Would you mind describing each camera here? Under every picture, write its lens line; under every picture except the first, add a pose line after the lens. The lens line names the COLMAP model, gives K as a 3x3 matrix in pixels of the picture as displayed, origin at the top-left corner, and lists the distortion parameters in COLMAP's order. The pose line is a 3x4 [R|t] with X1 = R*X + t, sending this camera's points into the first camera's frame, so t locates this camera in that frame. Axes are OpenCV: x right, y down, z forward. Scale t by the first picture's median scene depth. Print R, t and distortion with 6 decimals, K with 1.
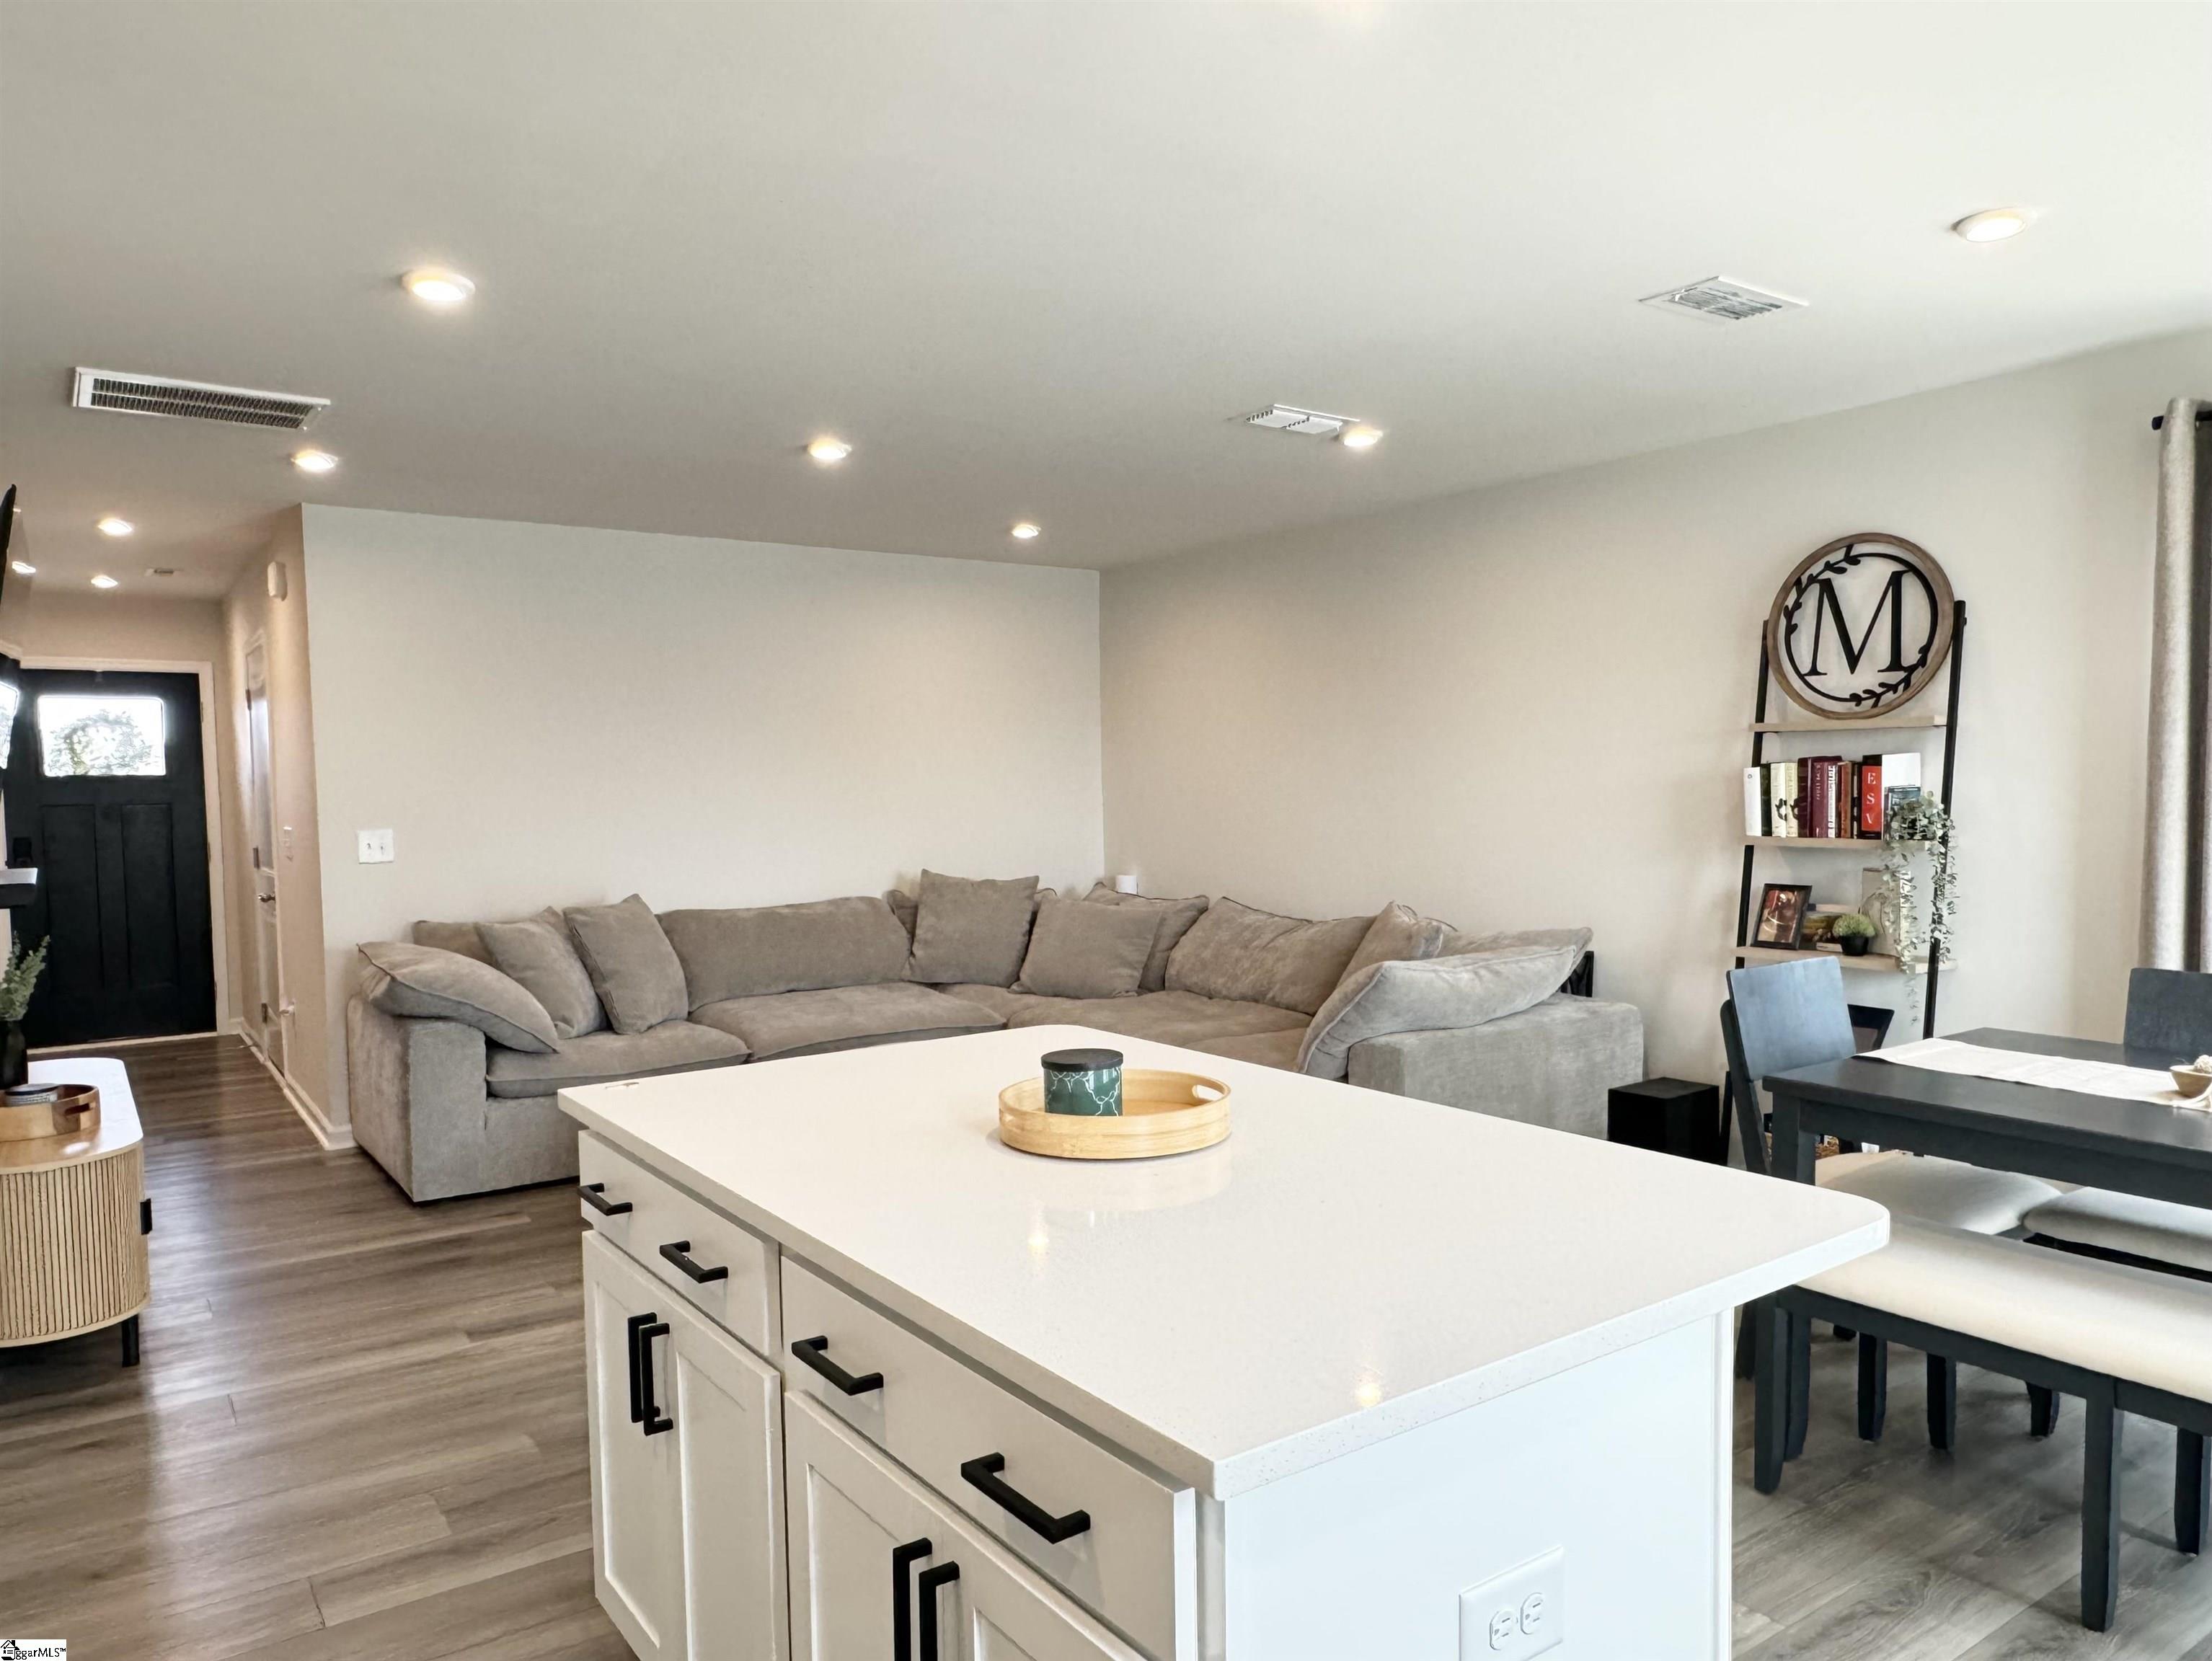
lens RADIAL K [[1461.1, 0, 1099.1], [0, 1461.1, 852.4], [0, 0, 1]] dist [-0.001944, 0.001118]
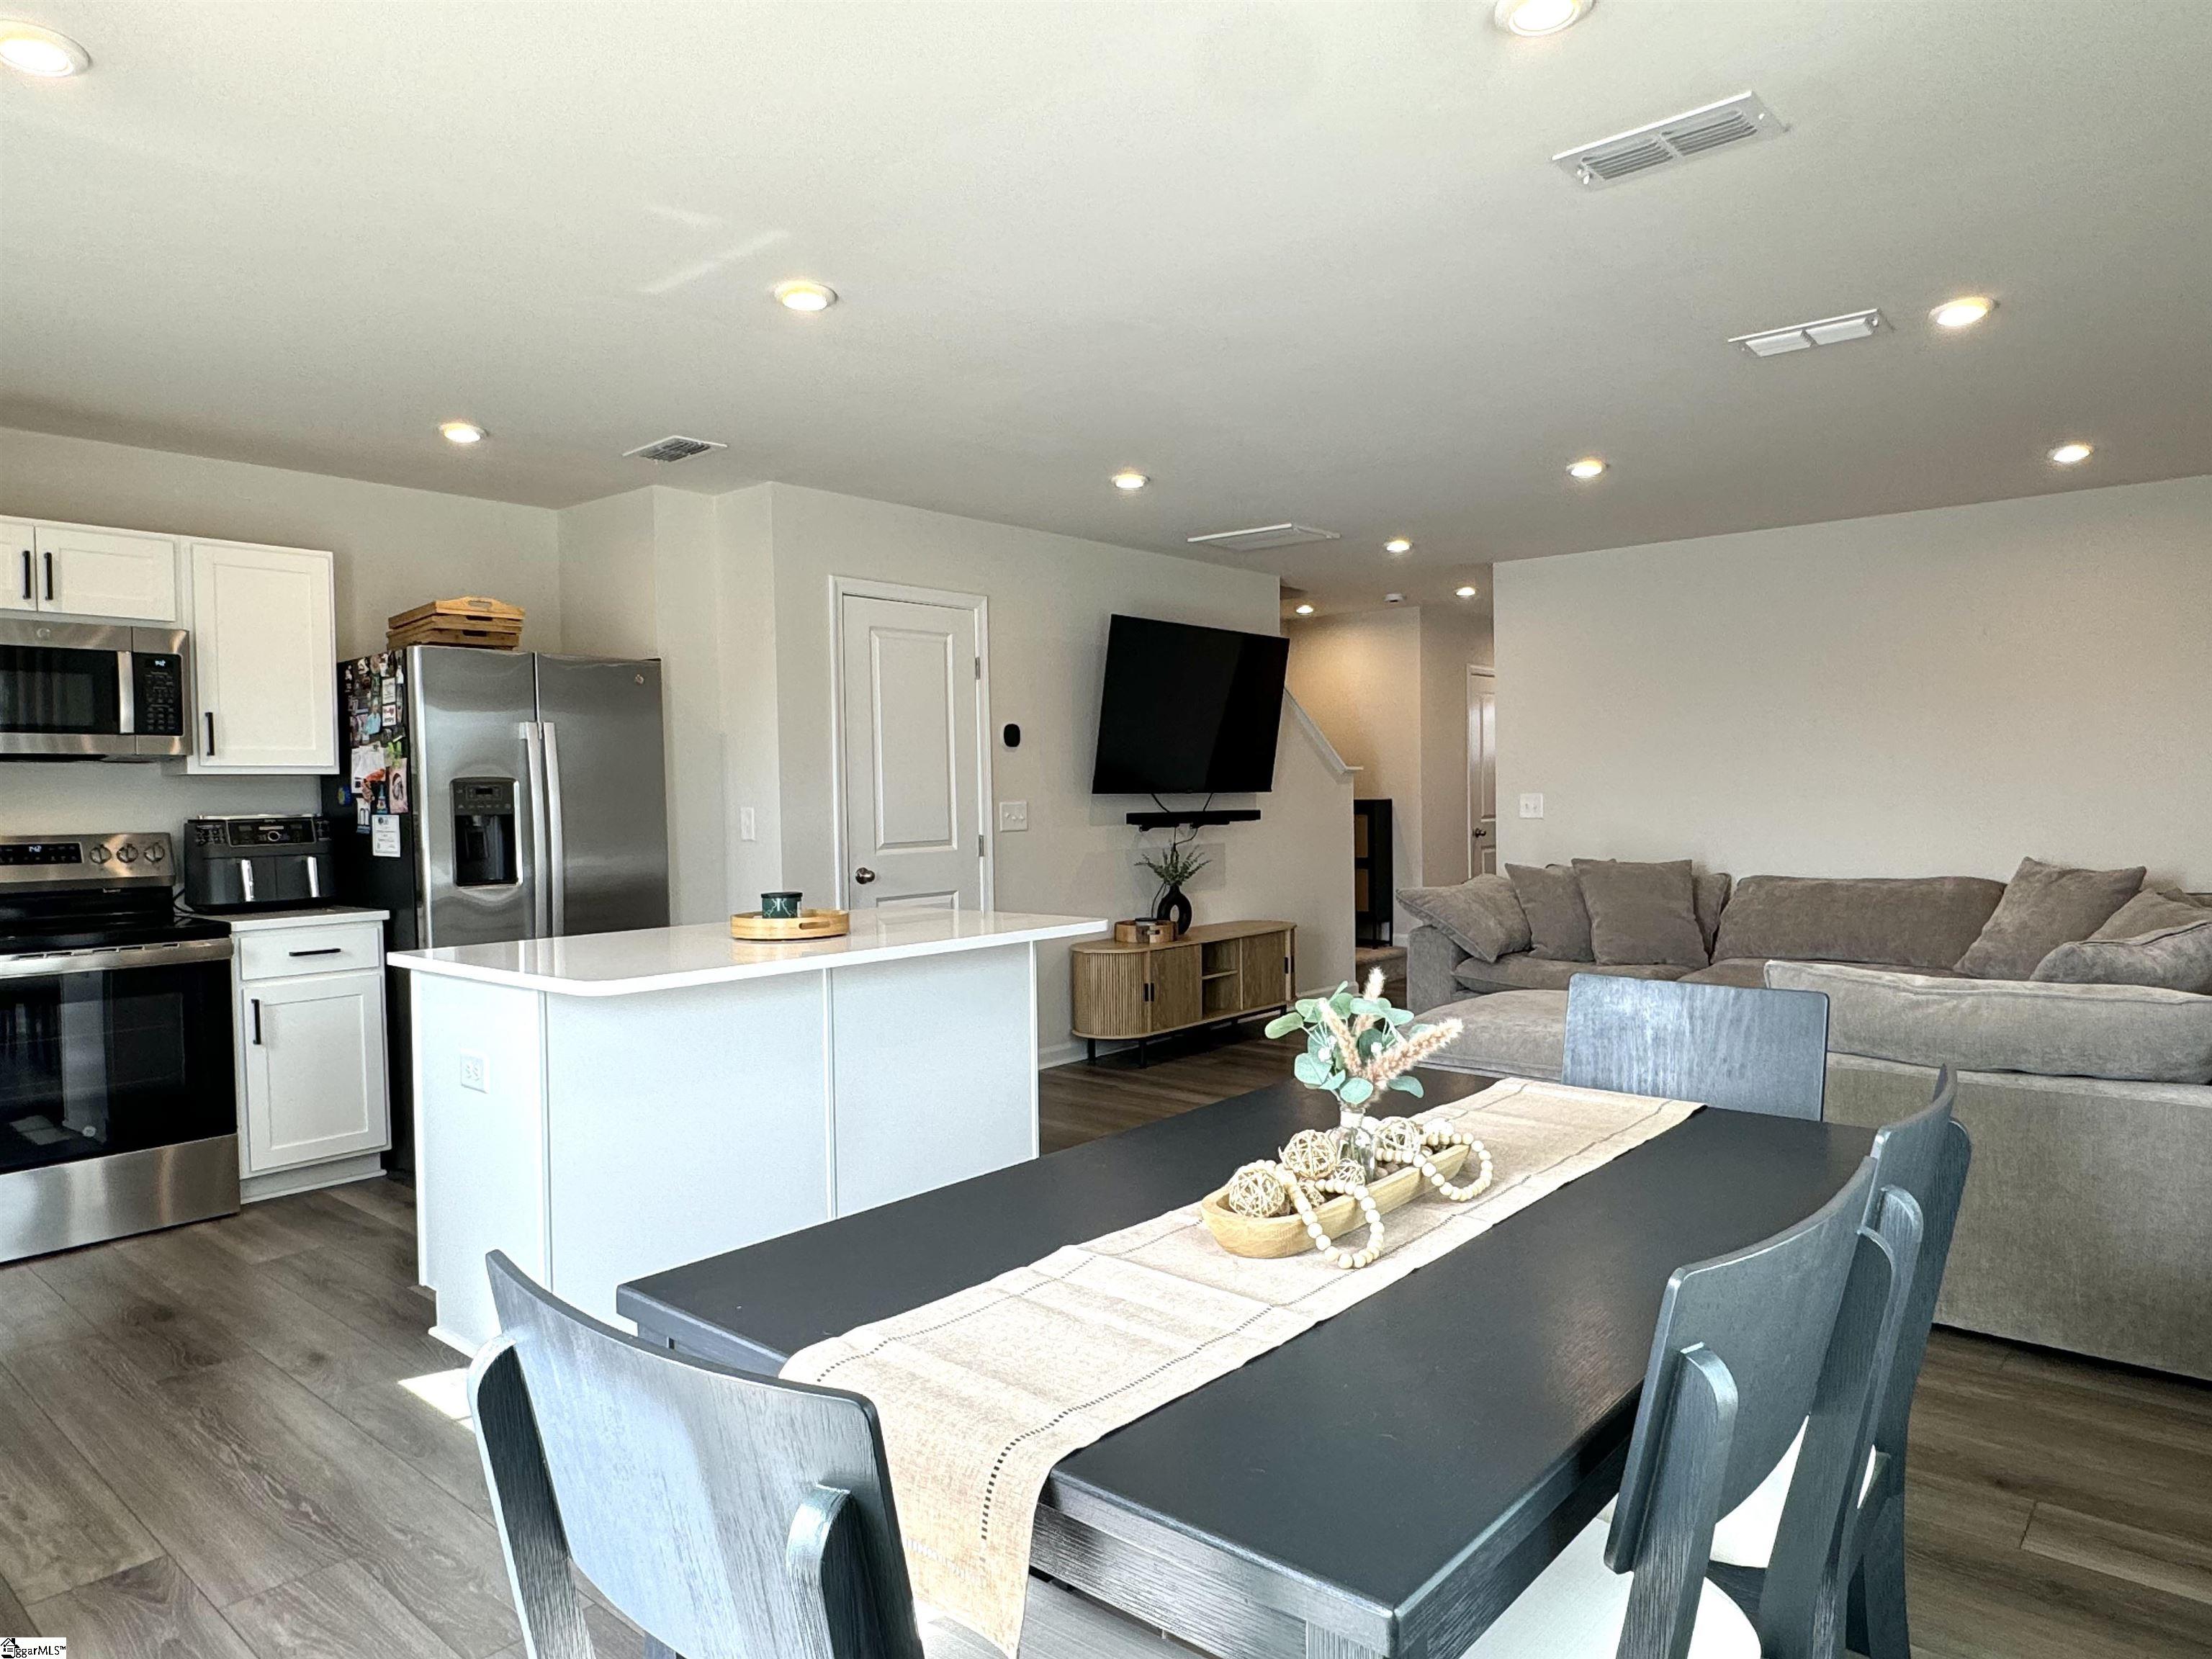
lens RADIAL K [[1383.4, 0, 1118.1], [0, 1383.4, 833.2], [0, 0, 1]] dist [-0.001456, 0.004970]
pose [[0.239944, 0.042757, -0.969845, 0.852001], [-0.038190, 0.998672, 0.034579, -0.012749], [0.970035, 0.028741, 0.241259, 0.414761]]
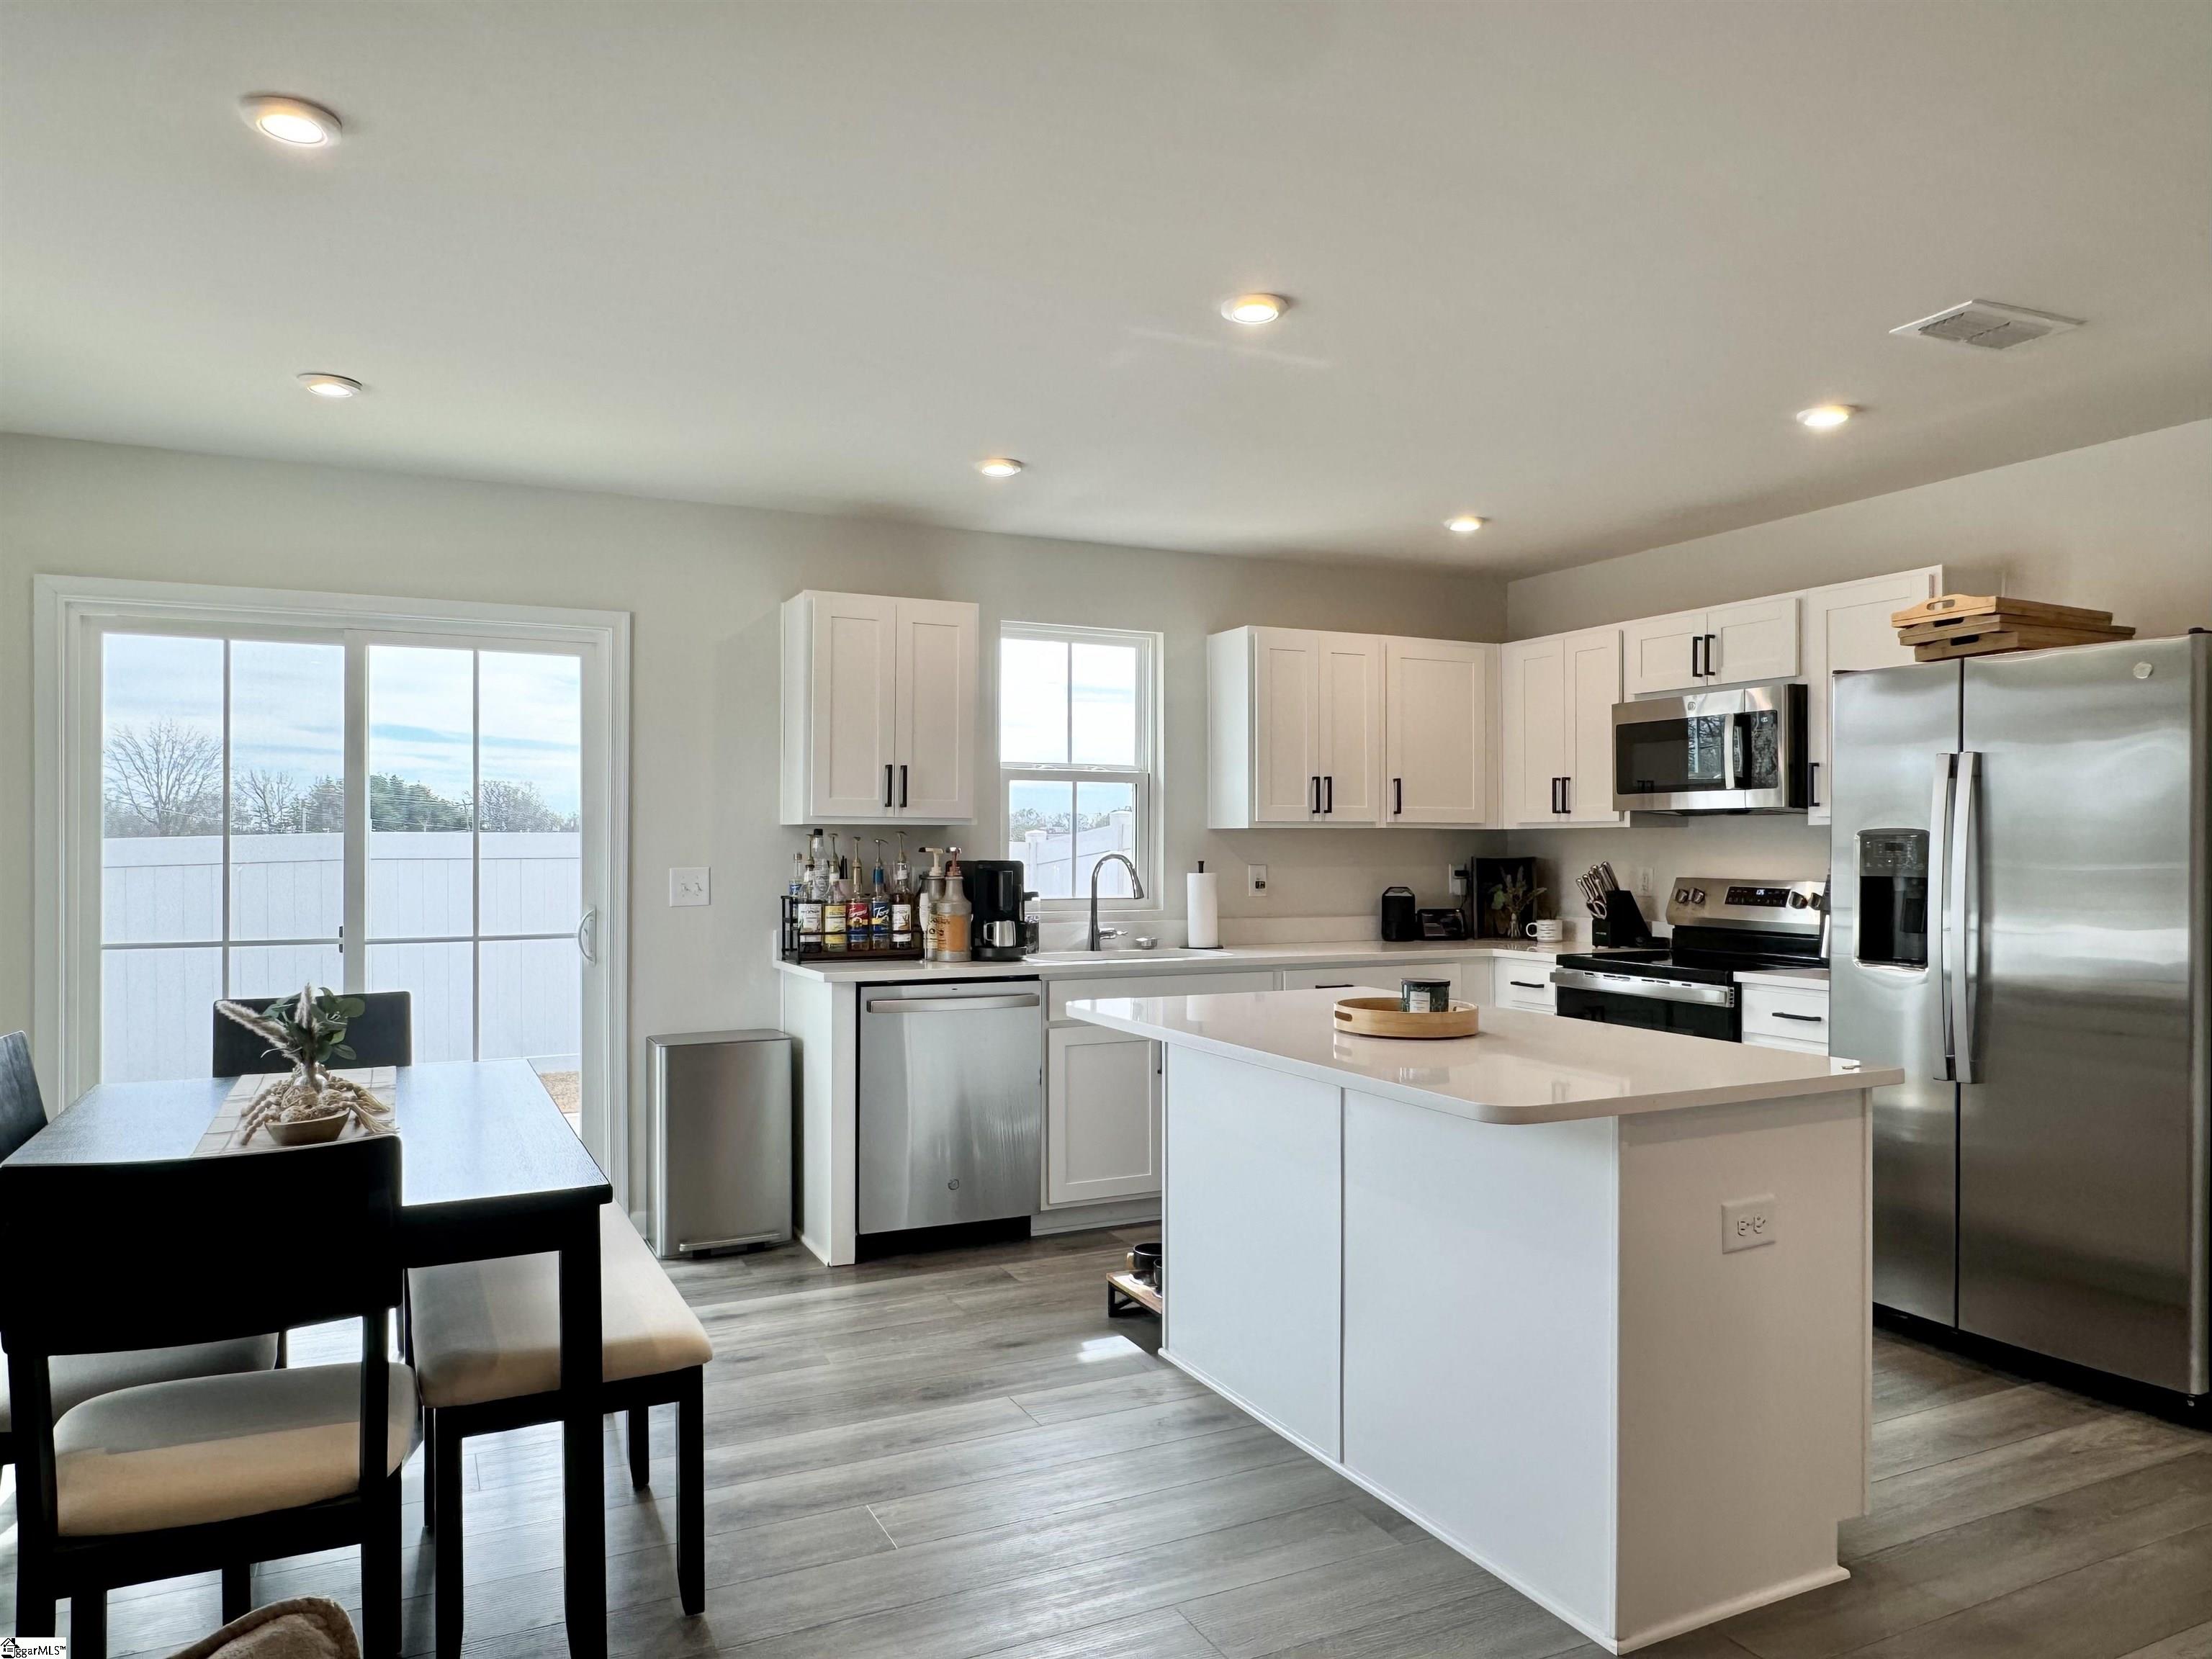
lens RADIAL K [[1461.2, 0, 1100.9], [0, 1461.2, 836.8], [0, 0, 1]] dist [-0.001944, 0.001118]
pose [[-0.988280, 0.015866, 0.151823, 0.046240], [0.022584, 0.998836, 0.042627, -0.043979], [-0.150970, 0.045556, -0.987488, 1.138259]]
